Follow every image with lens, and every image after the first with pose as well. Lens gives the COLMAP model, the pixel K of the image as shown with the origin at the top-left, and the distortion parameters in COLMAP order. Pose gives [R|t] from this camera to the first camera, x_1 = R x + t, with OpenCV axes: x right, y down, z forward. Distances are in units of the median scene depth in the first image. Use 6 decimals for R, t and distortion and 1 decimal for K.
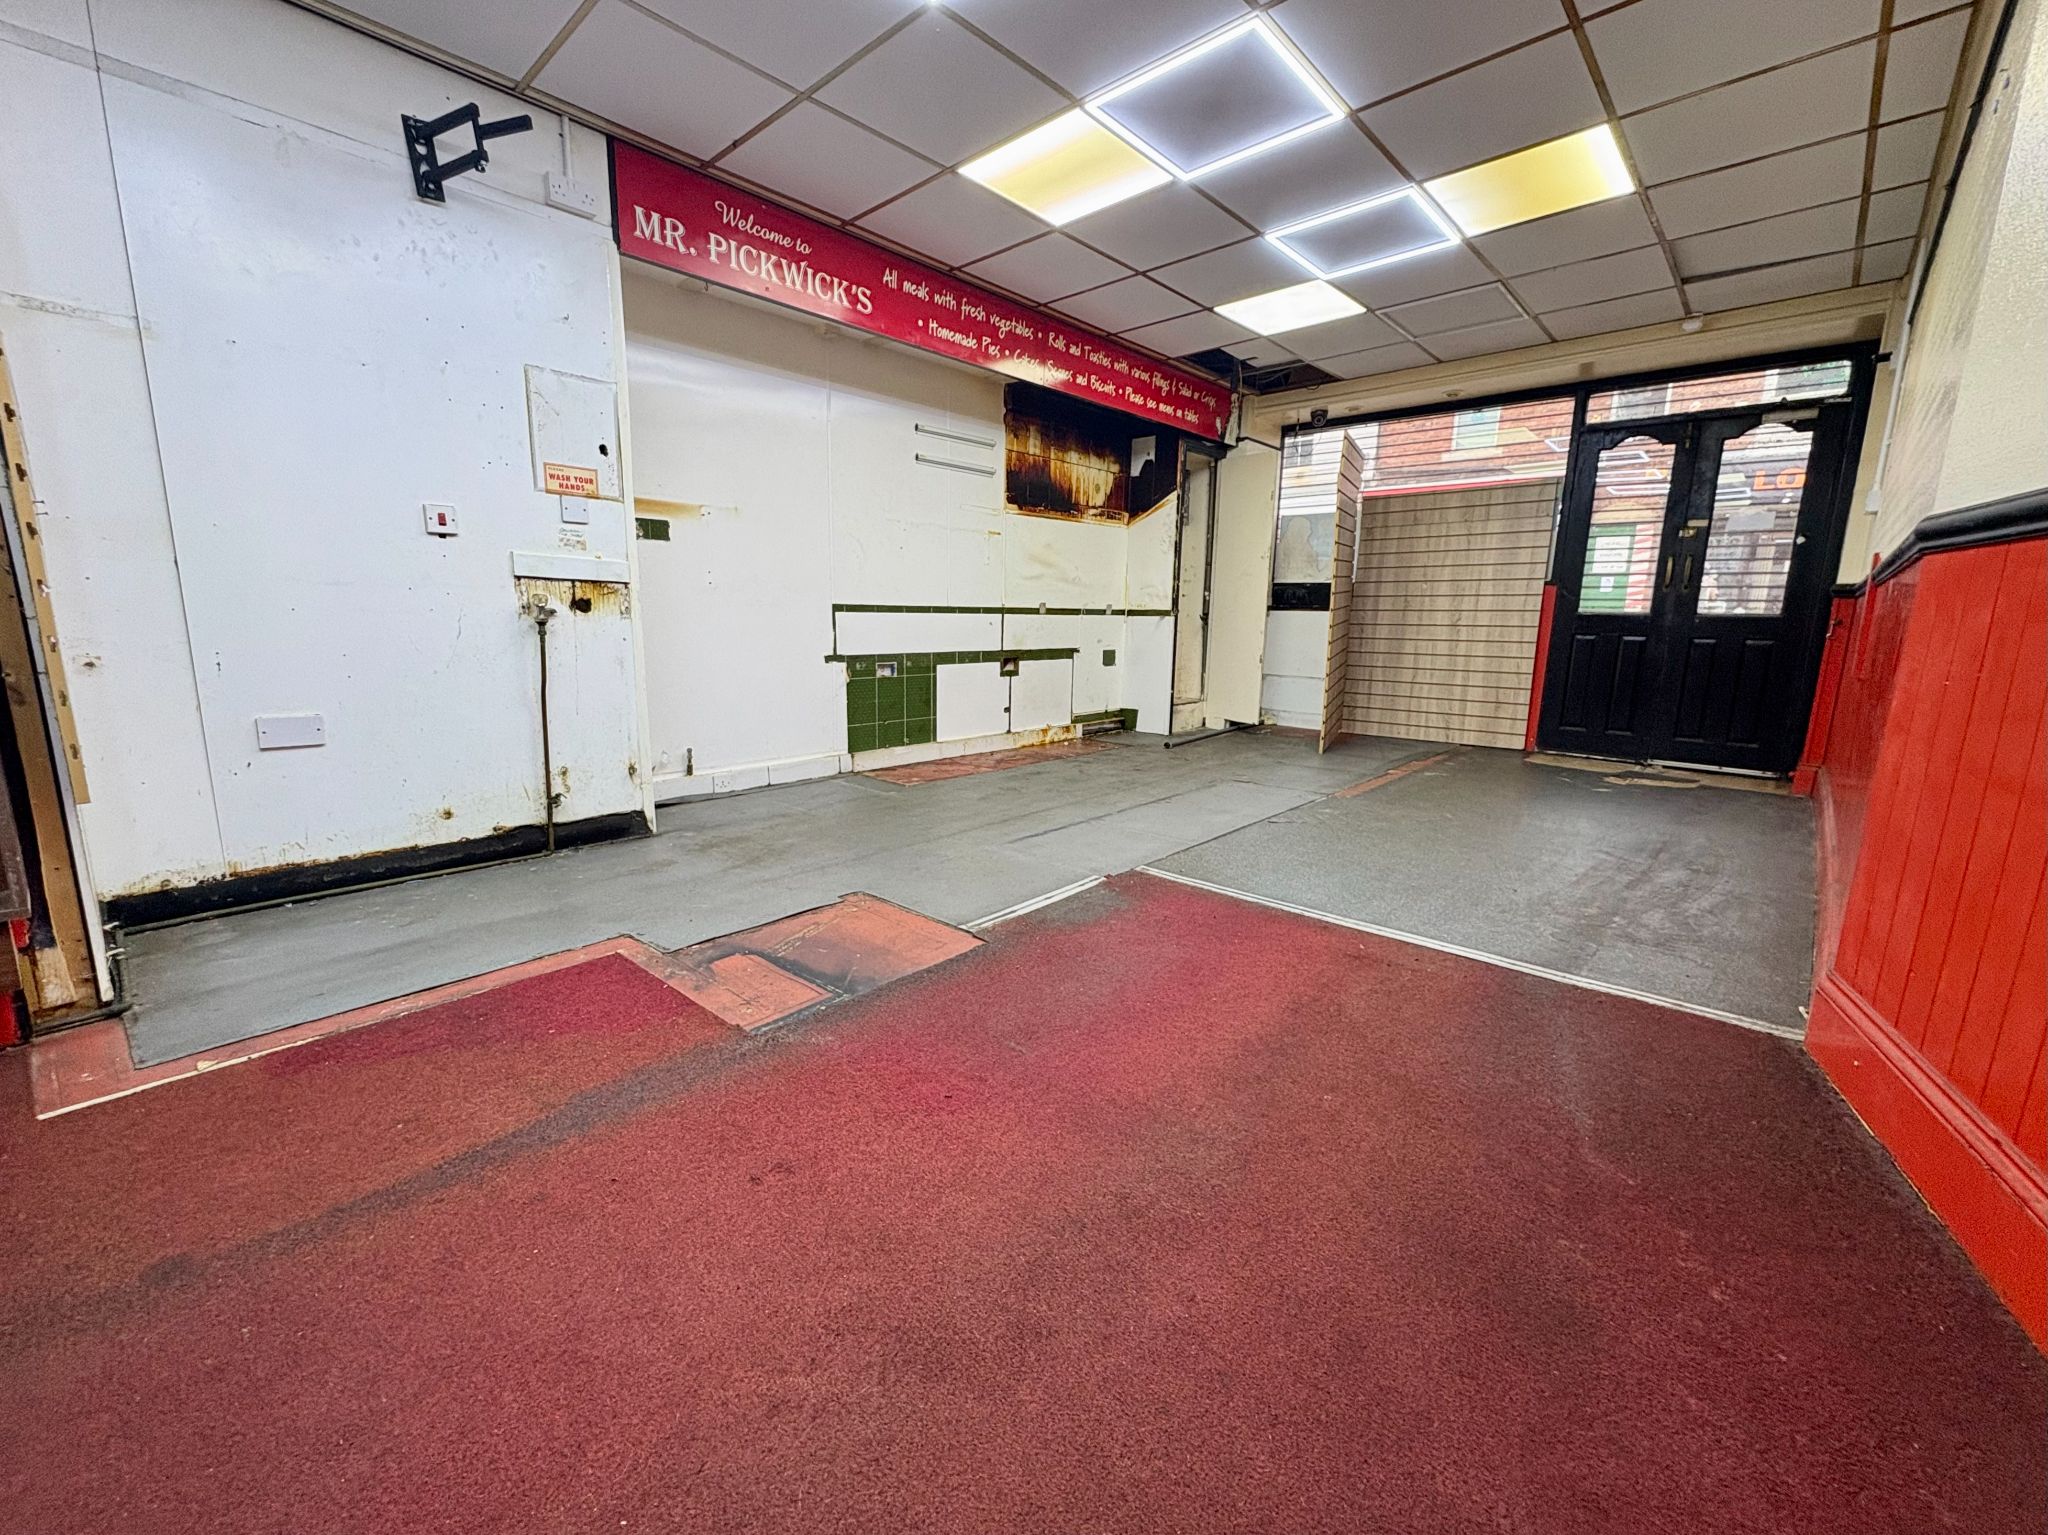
lens RADIAL K [[837.6, 0, 1009.9], [0, 837.6, 767.7], [0, 0, 1]] dist [-0.000550, 0.000073]
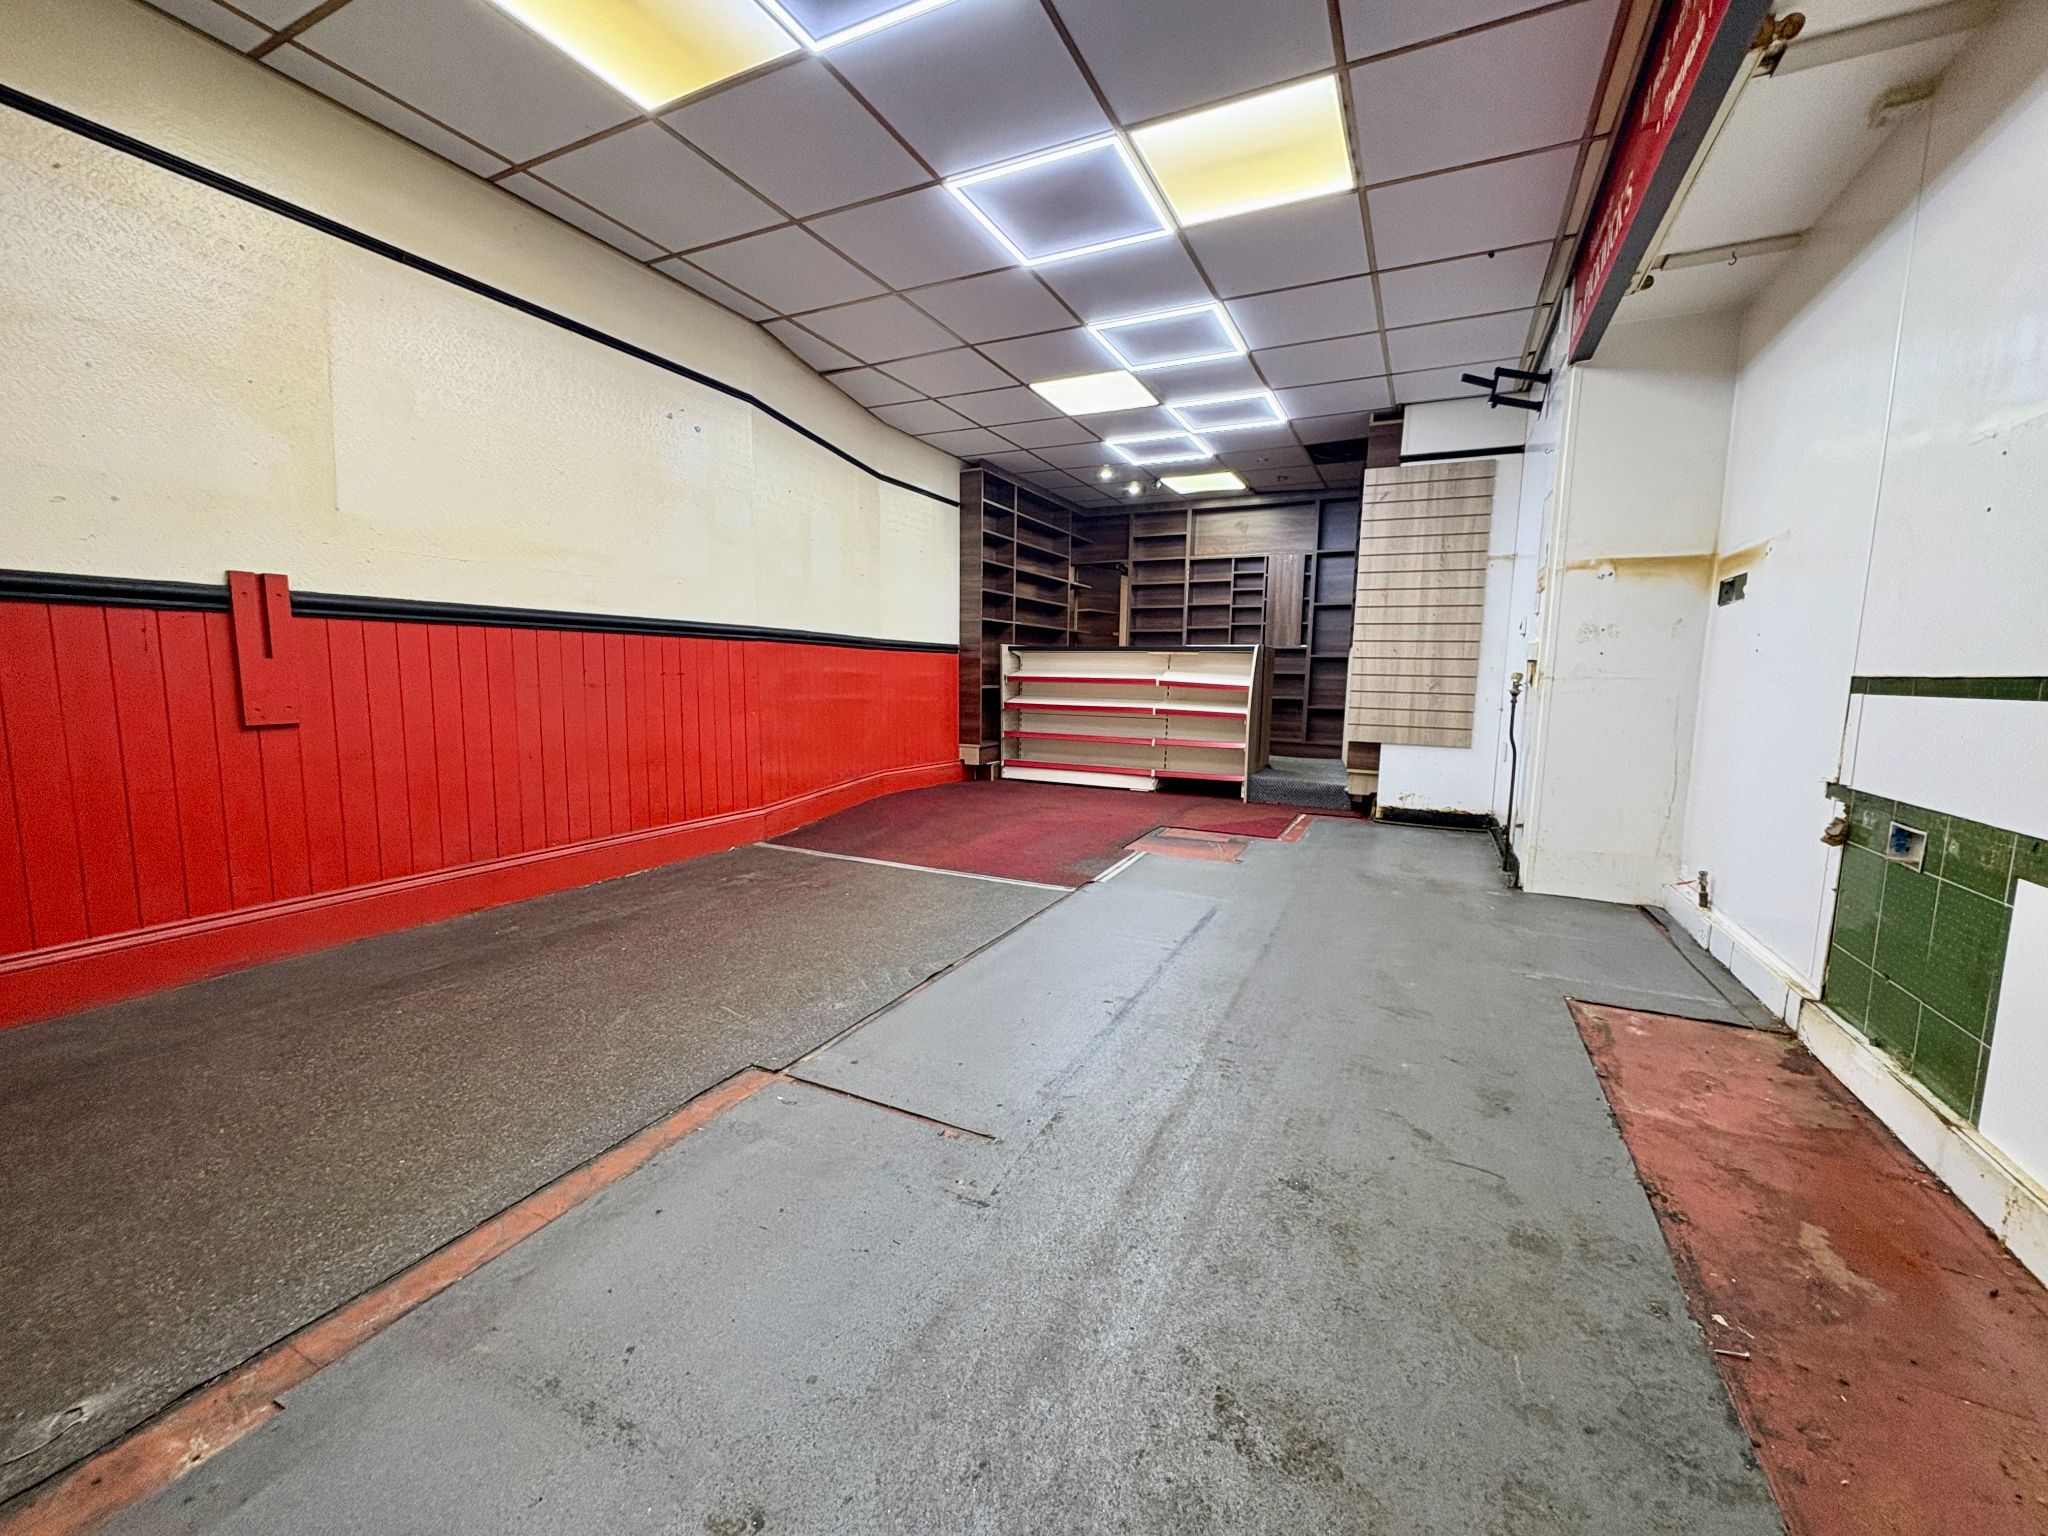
lens RADIAL K [[812.7, 0, 1024.0], [0, 812.7, 768.0], [0, 0, 1]] dist [-0.000280, -0.000230]
pose [[-0.956441, 0.003753, -0.291901, 0.315770], [-0.083706, 0.954405, 0.286540, -0.206377], [0.279667, 0.298492, -0.912518, 1.127662]]
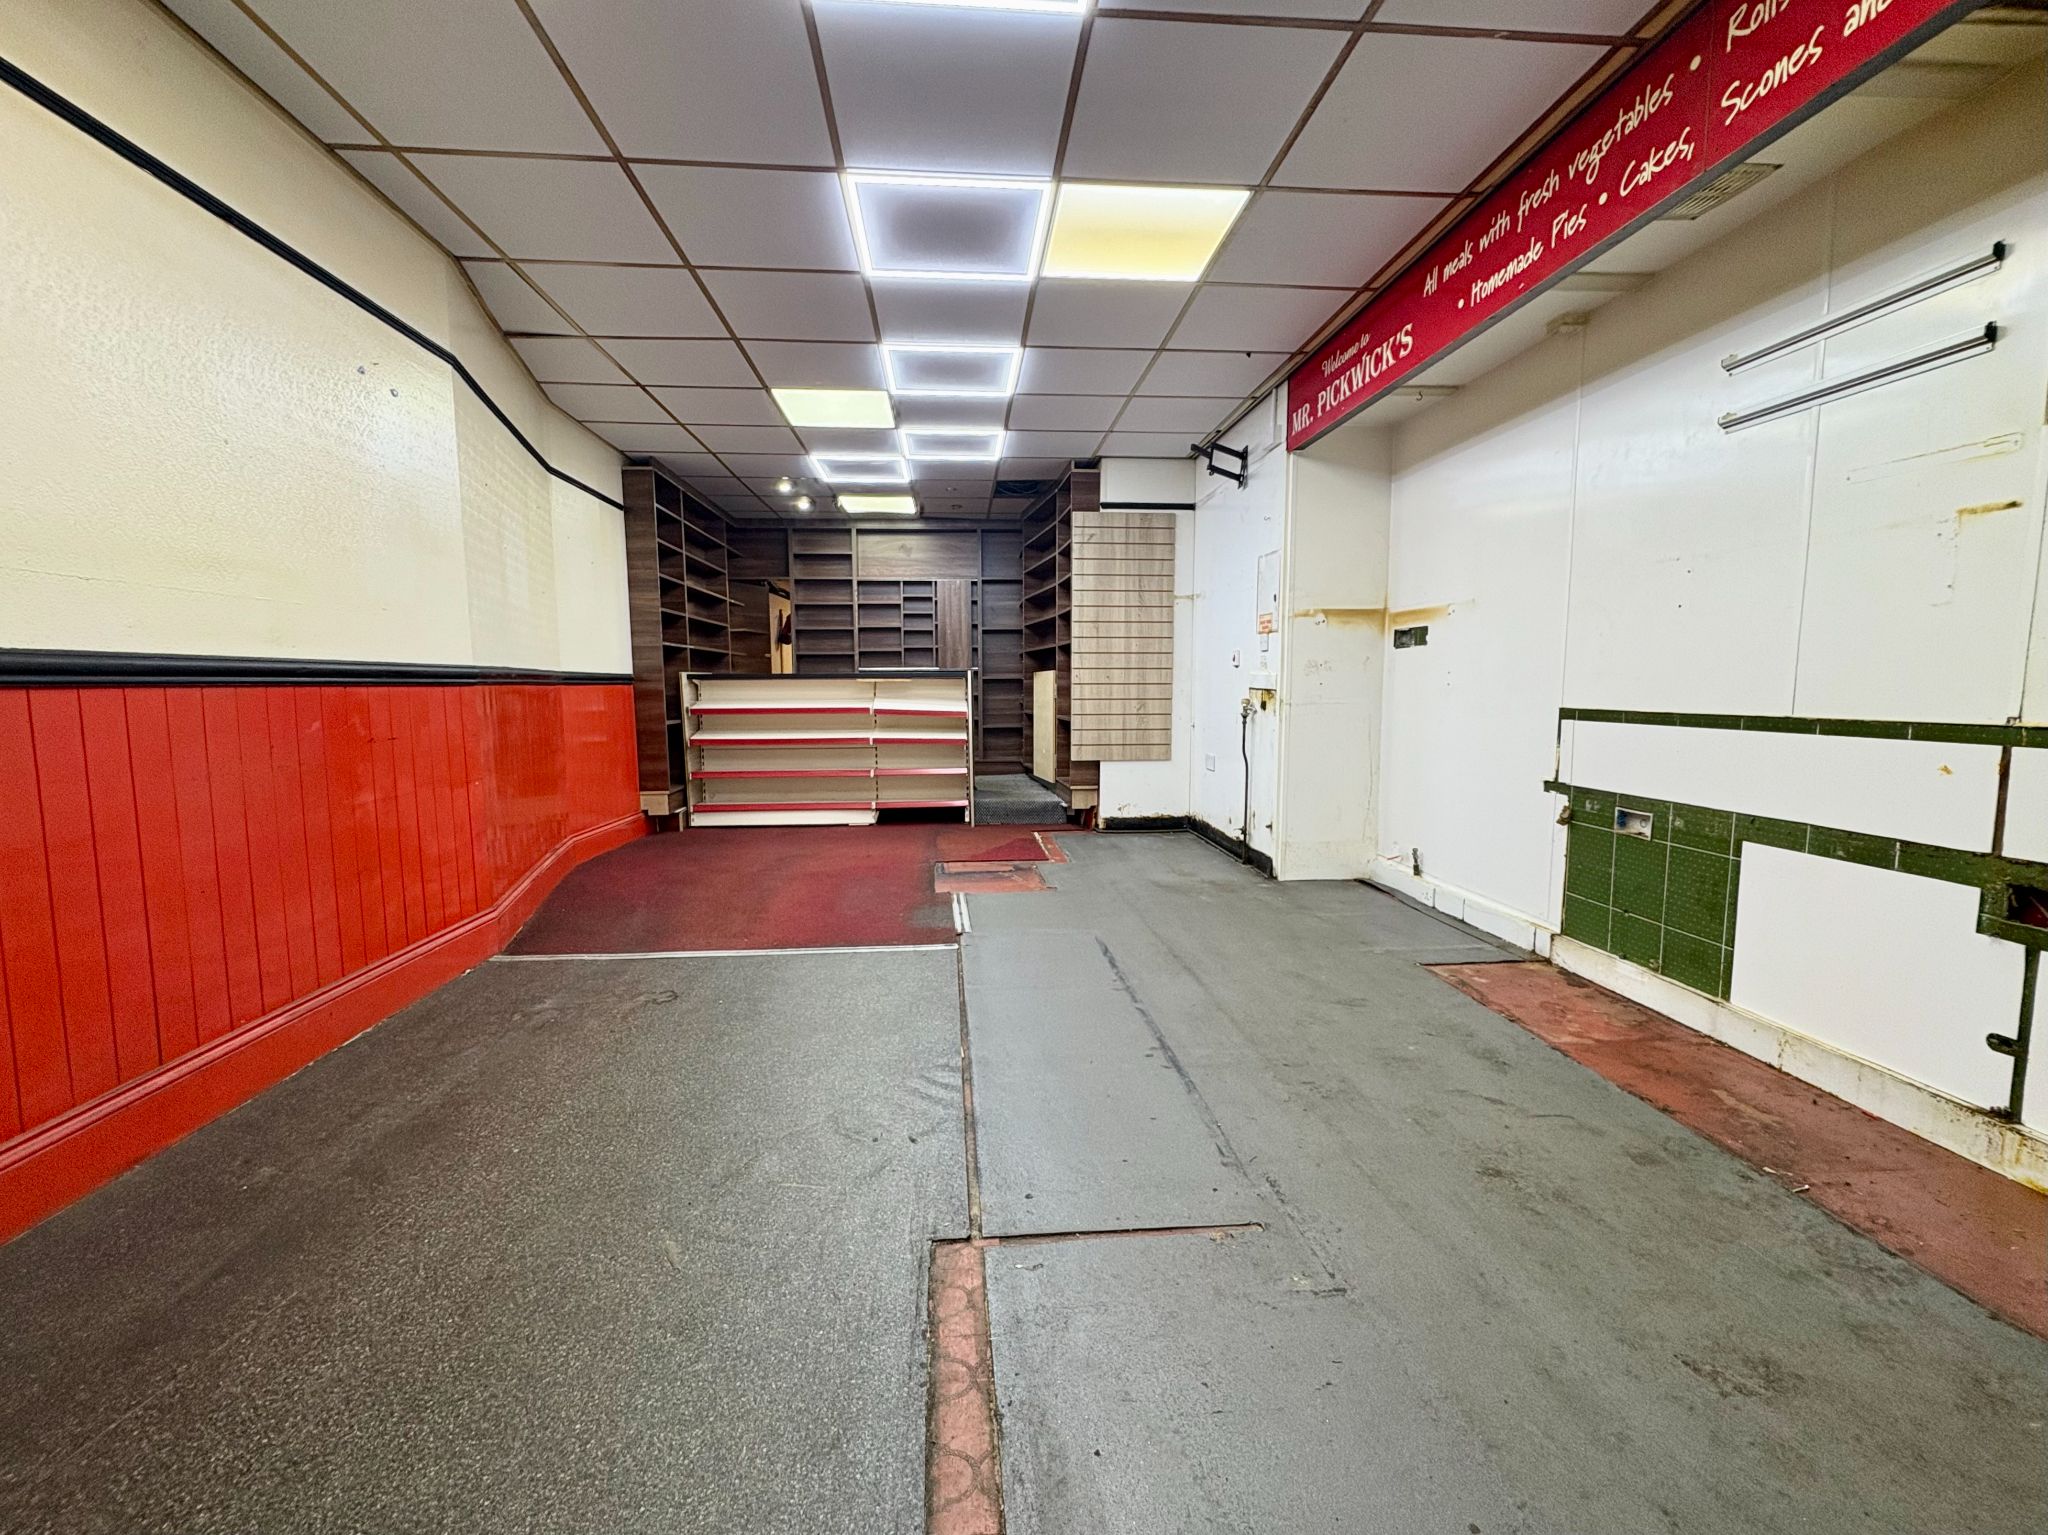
lens RADIAL K [[837.6, 0, 1009.9], [0, 837.6, 767.7], [0, 0, 1]] dist [-0.000550, 0.000073]
pose [[-0.678929, 0.062895, -0.731505, 0.513759], [-0.138529, 0.967455, 0.211755, -0.199913], [0.721017, 0.245101, -0.648121, 0.980443]]
